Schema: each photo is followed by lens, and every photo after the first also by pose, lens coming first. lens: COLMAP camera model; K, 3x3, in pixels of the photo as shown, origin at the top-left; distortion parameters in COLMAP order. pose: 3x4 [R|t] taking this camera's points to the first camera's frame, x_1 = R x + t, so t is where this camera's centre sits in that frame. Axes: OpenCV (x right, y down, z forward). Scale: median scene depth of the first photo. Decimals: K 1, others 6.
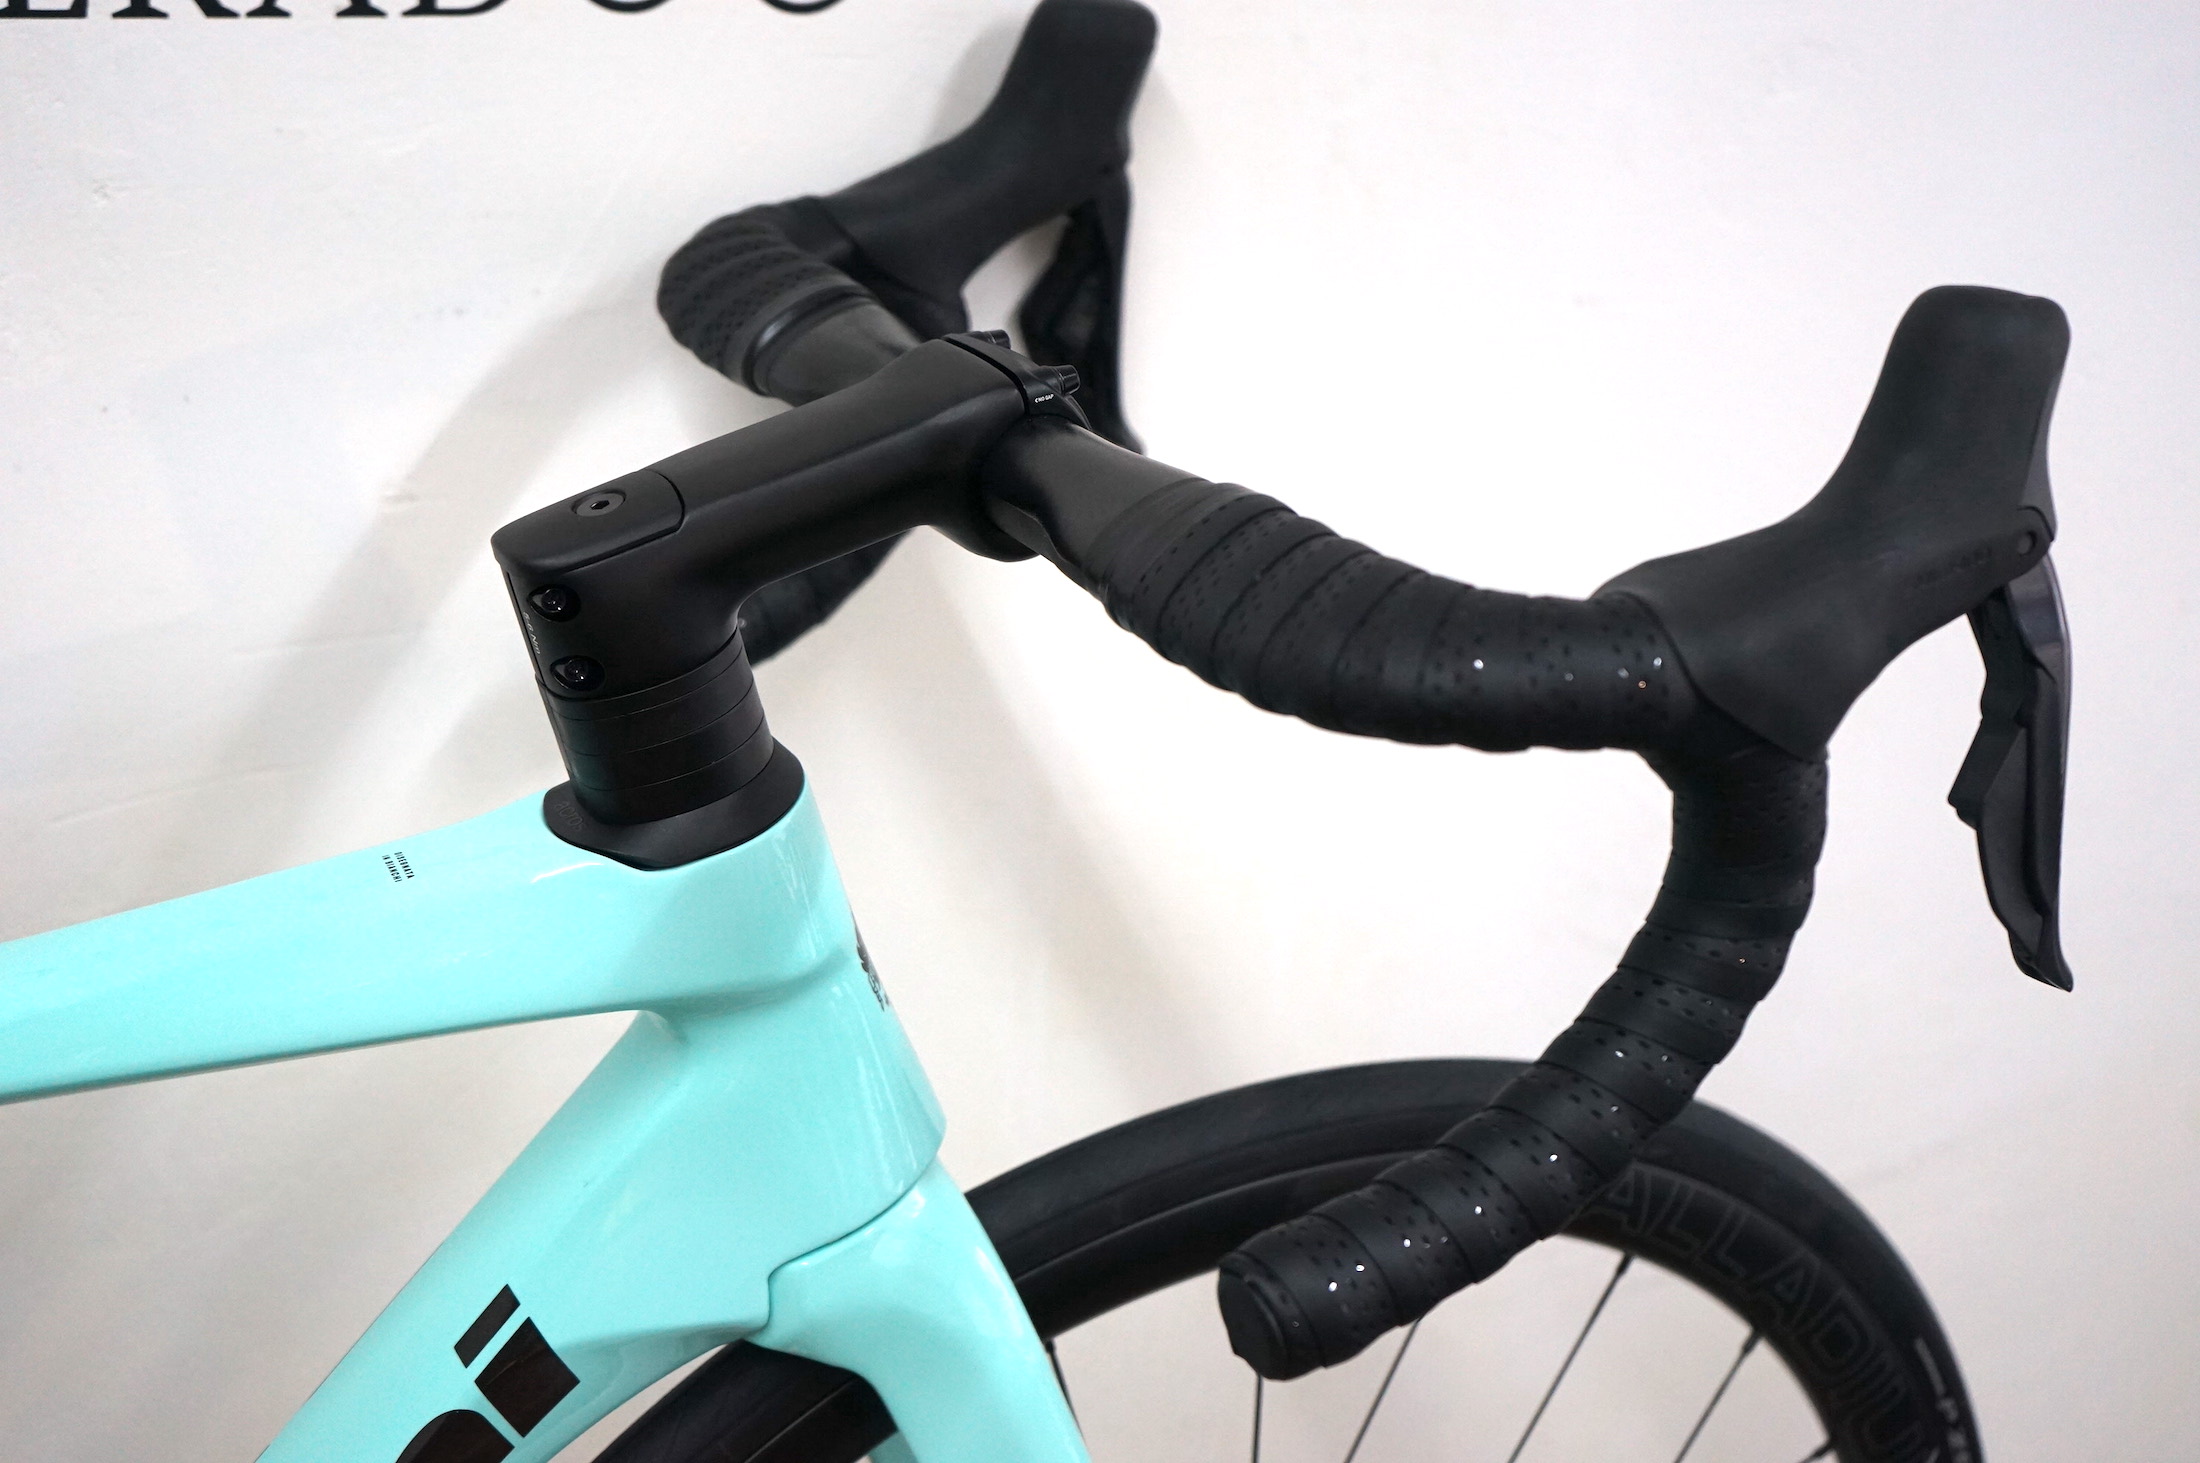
lens RADIAL K [[3046.3, 0, 1083.1], [0, 3046.3, 724.8], [0, 0, 1]] dist [0.011817, 0.000000]
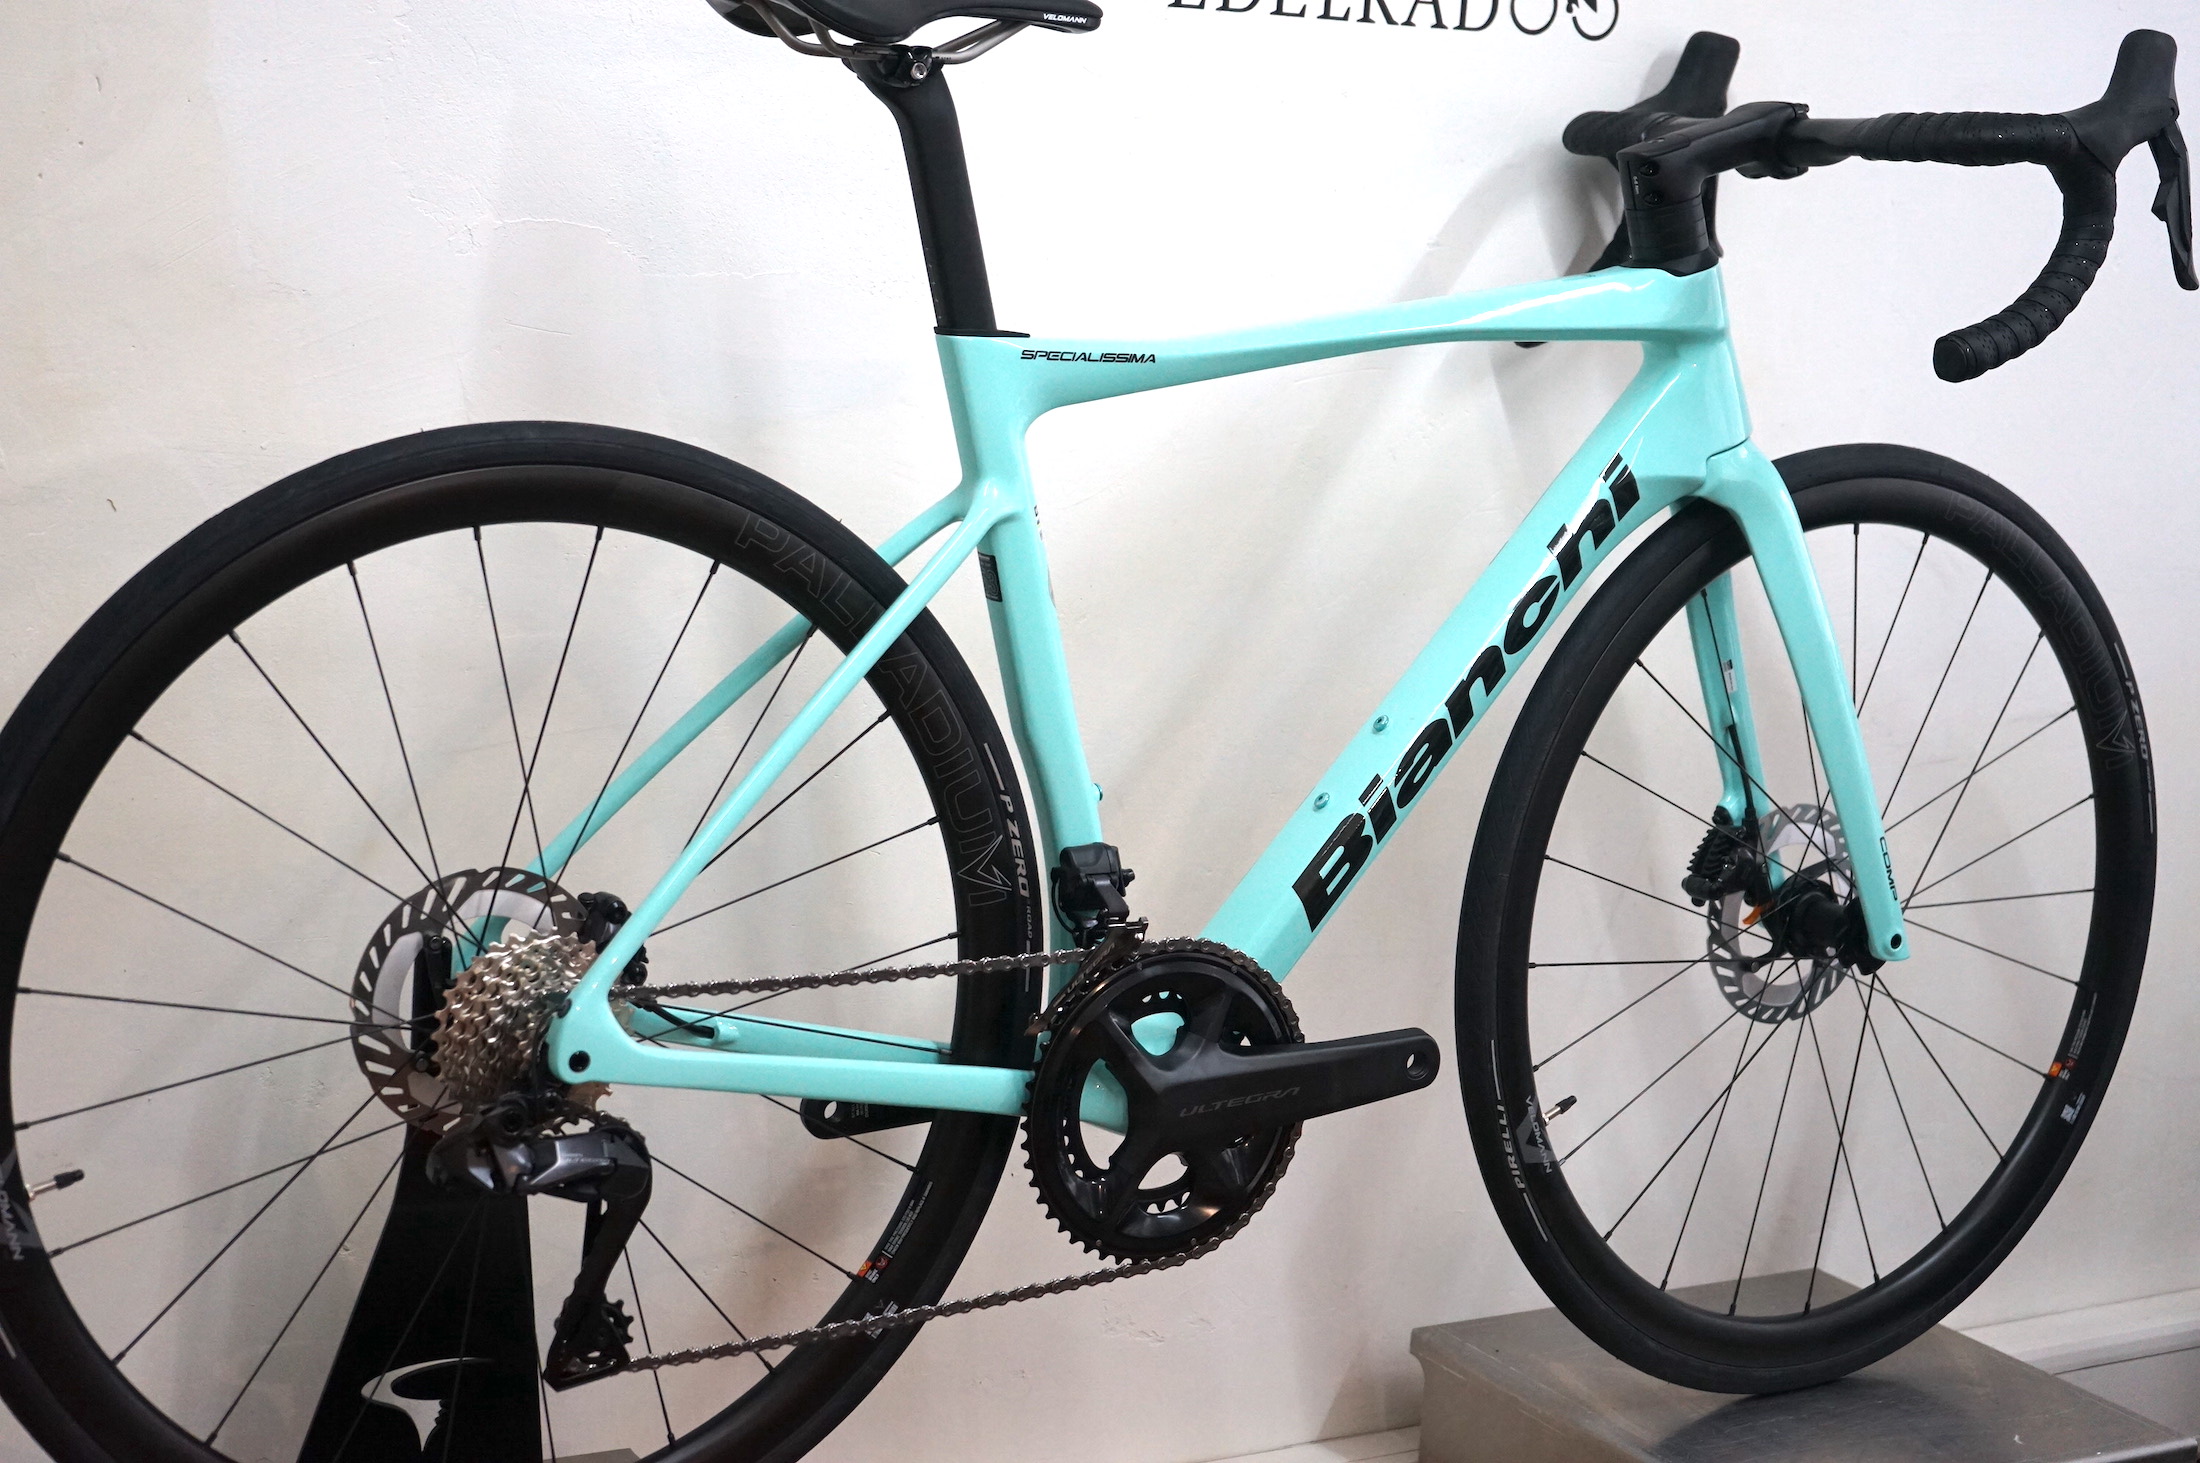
lens RADIAL K [[3637.4, 0, 1084.2], [0, 3637.4, 701.9], [0, 0, 1]] dist [0.003964, 0.000000]
pose [[0.993149, -0.031612, 0.112497, -0.948917], [0.057230, 0.970932, -0.232413, 1.033723], [-0.101880, 0.237259, 0.966089, -1.785741]]
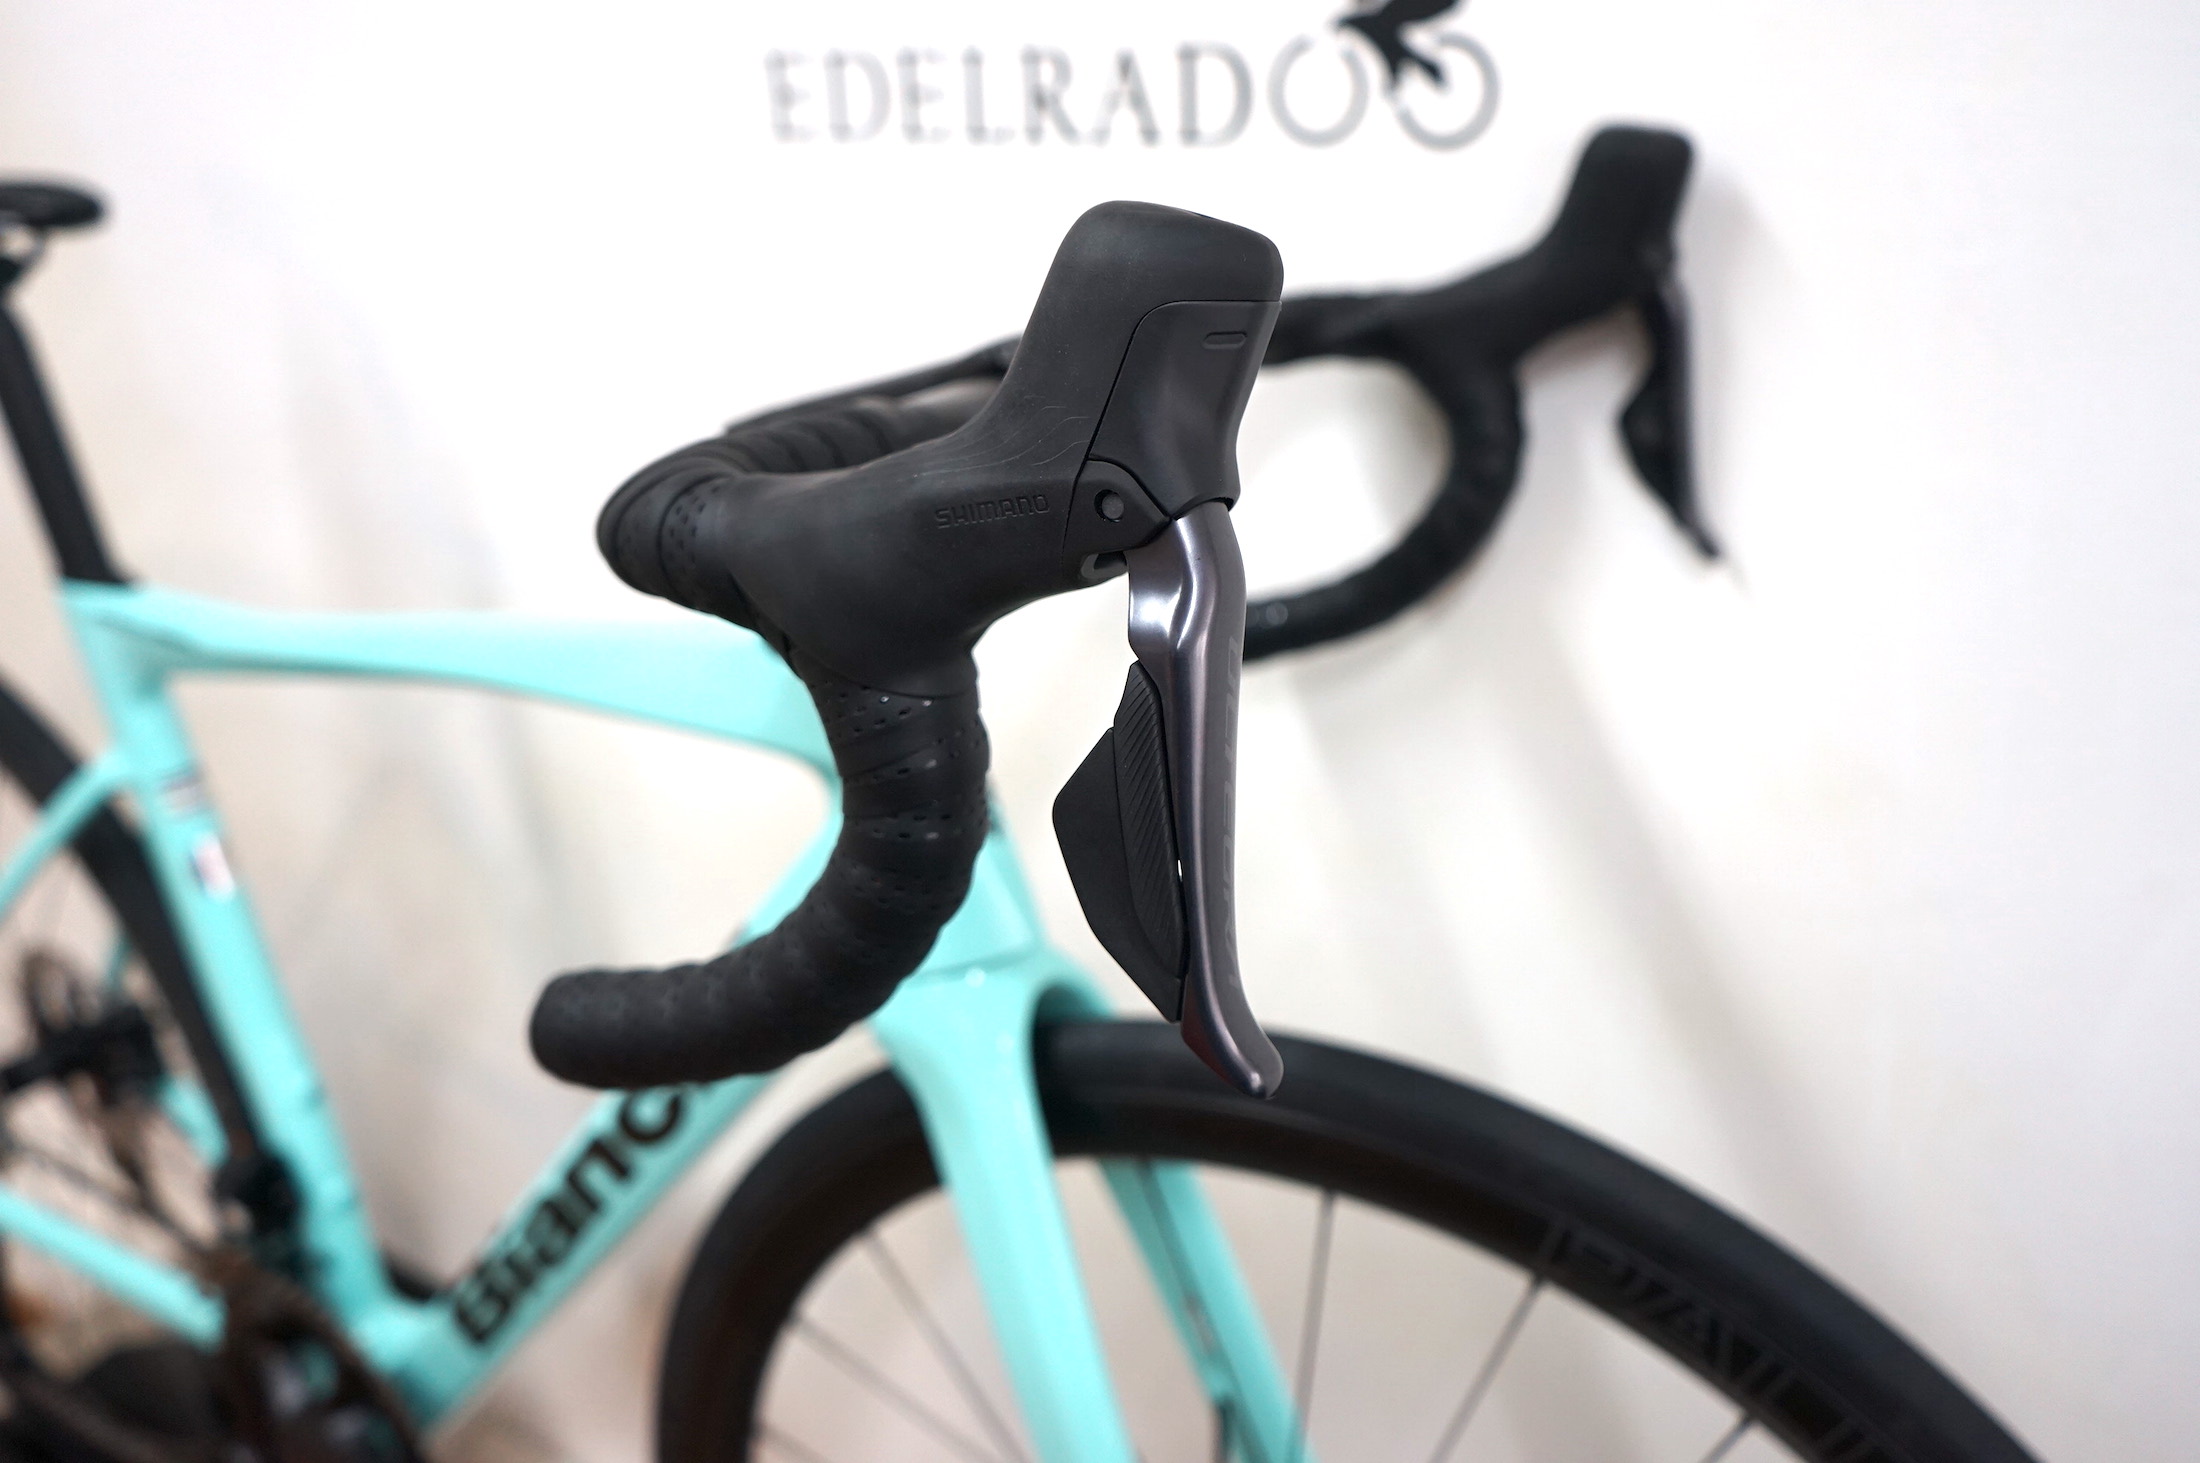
lens RADIAL K [[1768.1, 0, 1090.4], [0, 1768.1, 736.6], [0, 0, 1]] dist [-0.015141, 0.024212]
pose [[0.538674, 0.231845, -0.809986, 0.577511], [-0.264678, 0.959287, 0.098558, -0.036625], [0.799860, 0.161295, 0.578108, 0.592121]]
